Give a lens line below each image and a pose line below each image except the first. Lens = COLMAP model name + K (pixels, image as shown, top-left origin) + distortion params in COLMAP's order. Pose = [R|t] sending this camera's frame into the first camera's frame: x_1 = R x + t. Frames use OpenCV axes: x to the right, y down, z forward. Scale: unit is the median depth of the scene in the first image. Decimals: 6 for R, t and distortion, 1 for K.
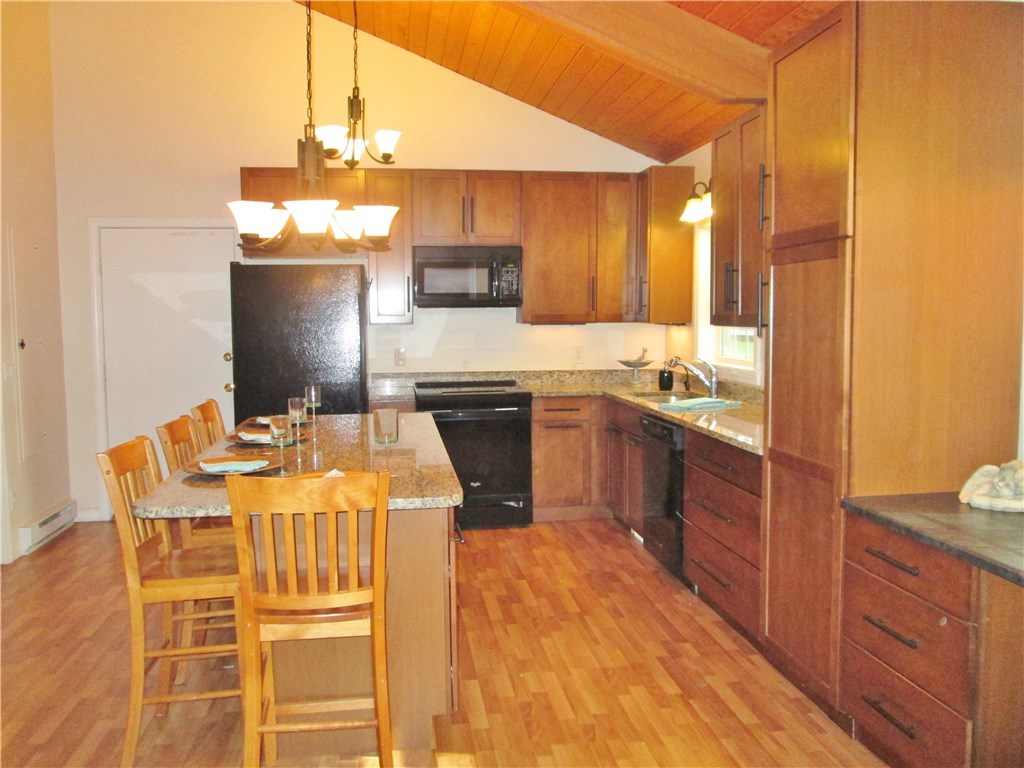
lens RADIAL K [[822.8, 0, 512.0], [0, 822.8, 384.0], [0, 0, 1]] dist [0.002825, -0.147725]
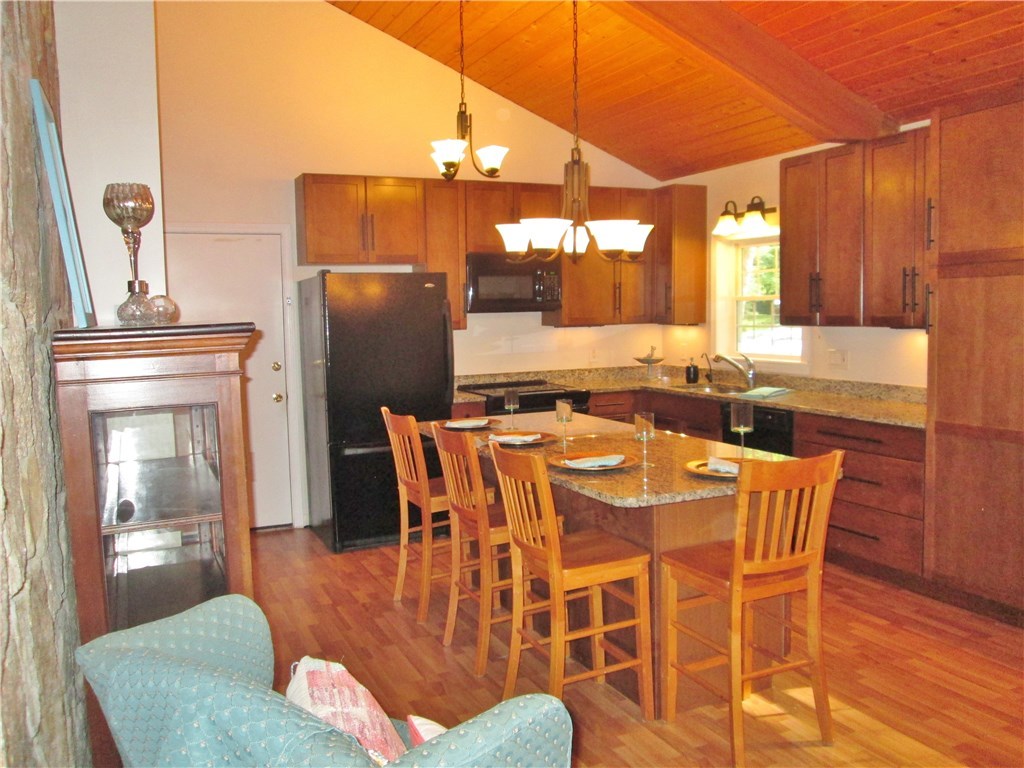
lens RADIAL K [[828.6, 0, 490.4], [0, 828.6, 383.4], [0, 0, 1]] dist [-0.046931, 0.003351]
pose [[0.959940, -0.038006, 0.277617, -0.422428], [0.038367, 0.999255, 0.004135, -0.007903], [-0.277567, 0.006682, 0.960683, -0.012942]]
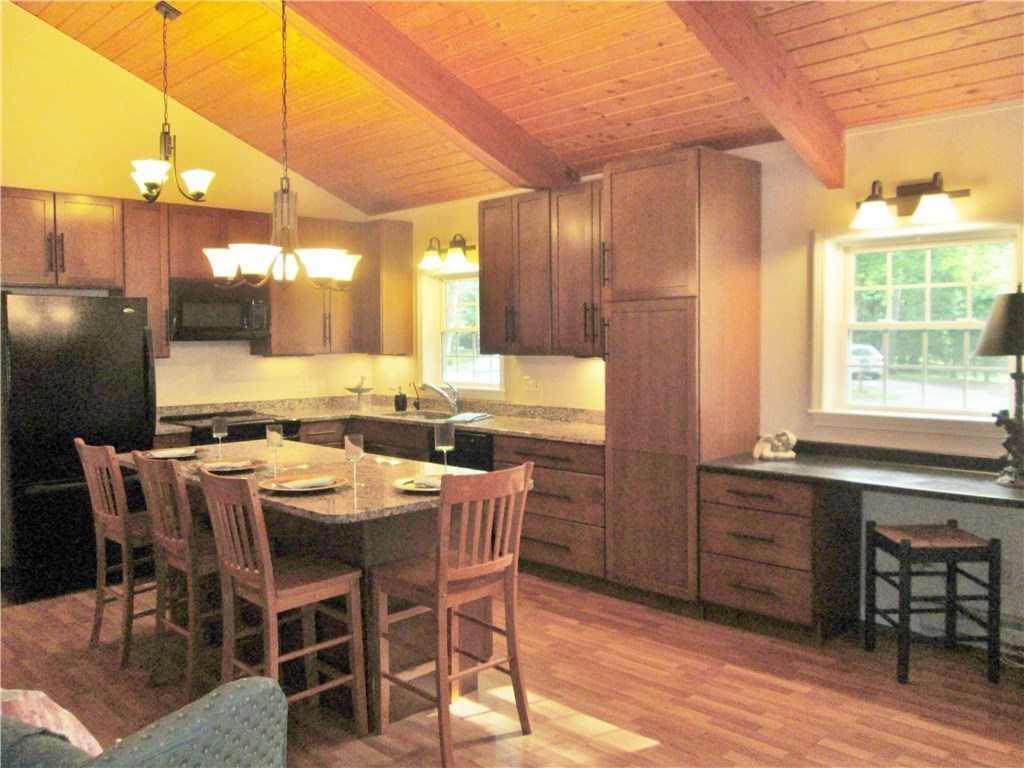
lens RADIAL K [[842.2, 0, 480.6], [0, 842.2, 383.4], [0, 0, 1]] dist [-0.035076, 0.005146]
pose [[0.817433, -0.029628, 0.575262, -0.435685], [0.052466, 0.998355, -0.023135, 0.001849], [-0.573630, 0.049093, 0.817642, -0.044557]]
